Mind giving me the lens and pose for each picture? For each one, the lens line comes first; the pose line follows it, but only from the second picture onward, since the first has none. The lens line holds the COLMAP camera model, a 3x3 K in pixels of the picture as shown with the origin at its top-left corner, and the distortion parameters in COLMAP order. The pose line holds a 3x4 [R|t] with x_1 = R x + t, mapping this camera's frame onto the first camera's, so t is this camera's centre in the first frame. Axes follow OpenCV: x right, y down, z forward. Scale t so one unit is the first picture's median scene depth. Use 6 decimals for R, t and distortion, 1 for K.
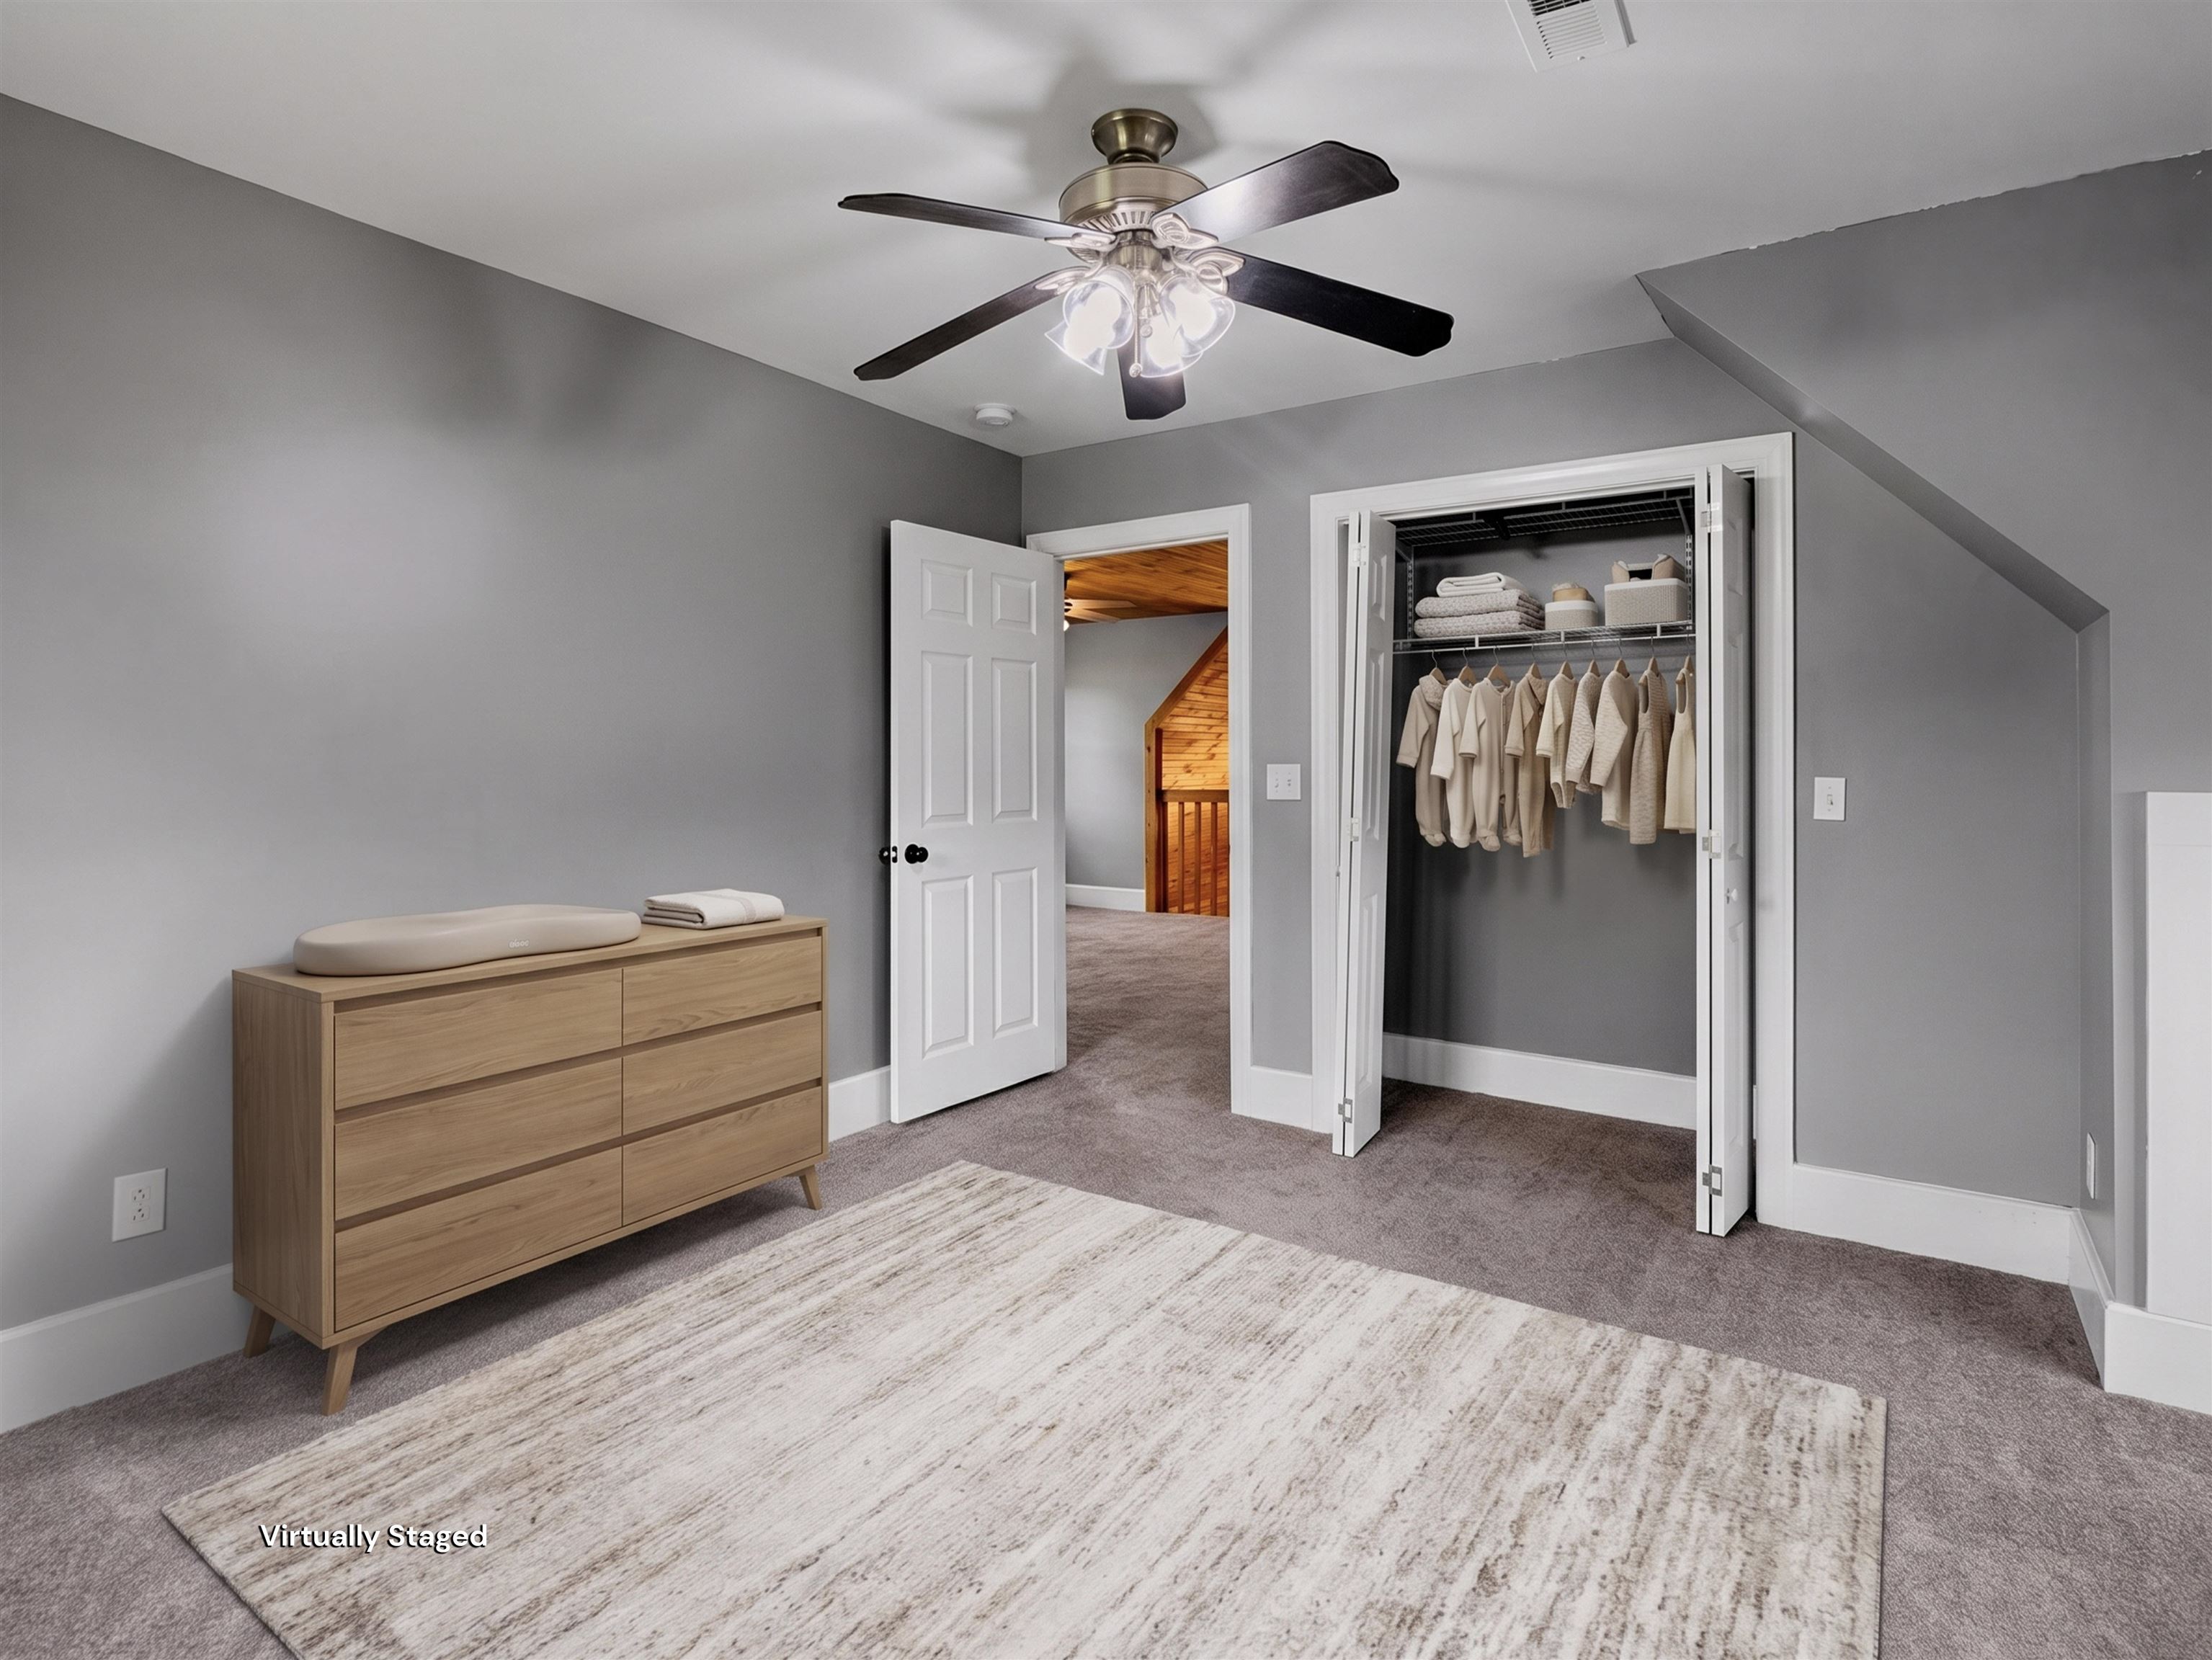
lens RADIAL K [[1060.3, 0, 1115.9], [0, 1060.3, 811.8], [0, 0, 1]] dist [-0.004980, -0.007818]
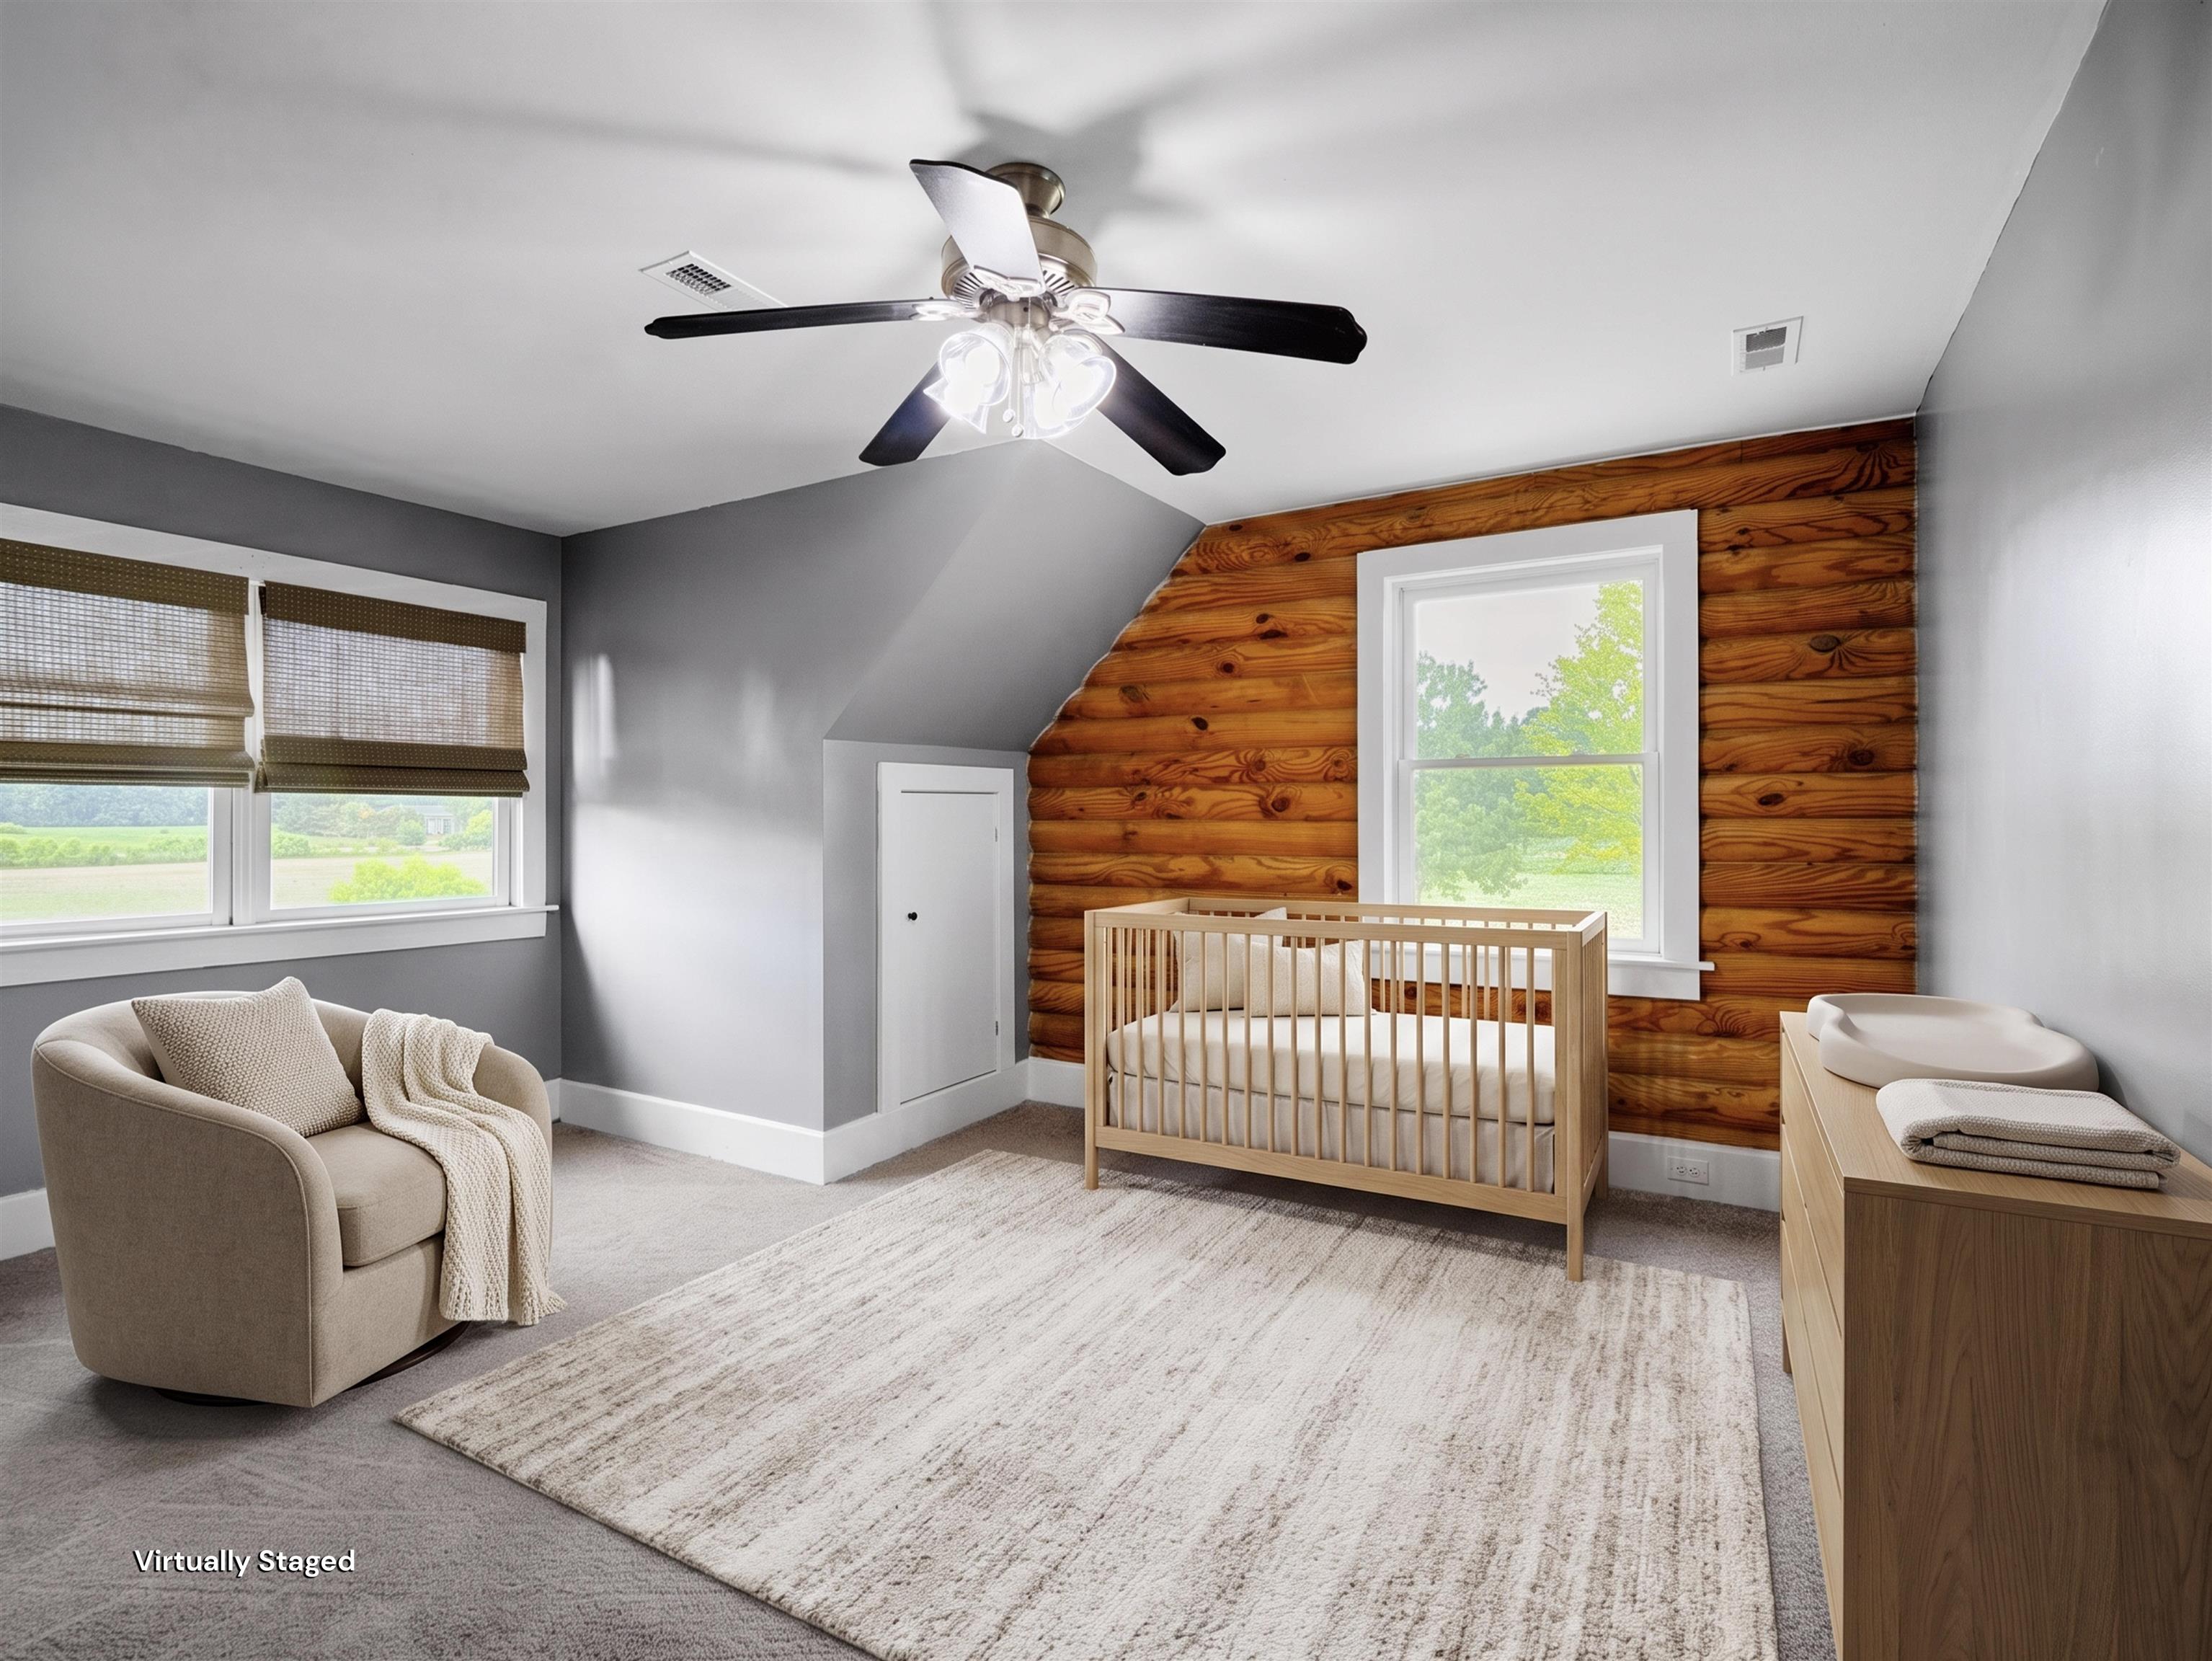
lens RADIAL K [[1060.5, 0, 1115.9], [0, 1060.5, 812.3], [0, 0, 1]] dist [-0.004980, -0.007818]
pose [[-0.991992, 0.050220, -0.115889, 0.095903], [0.030208, 0.985258, 0.168384, -0.193266], [0.122637, 0.163535, -0.978885, 1.930309]]
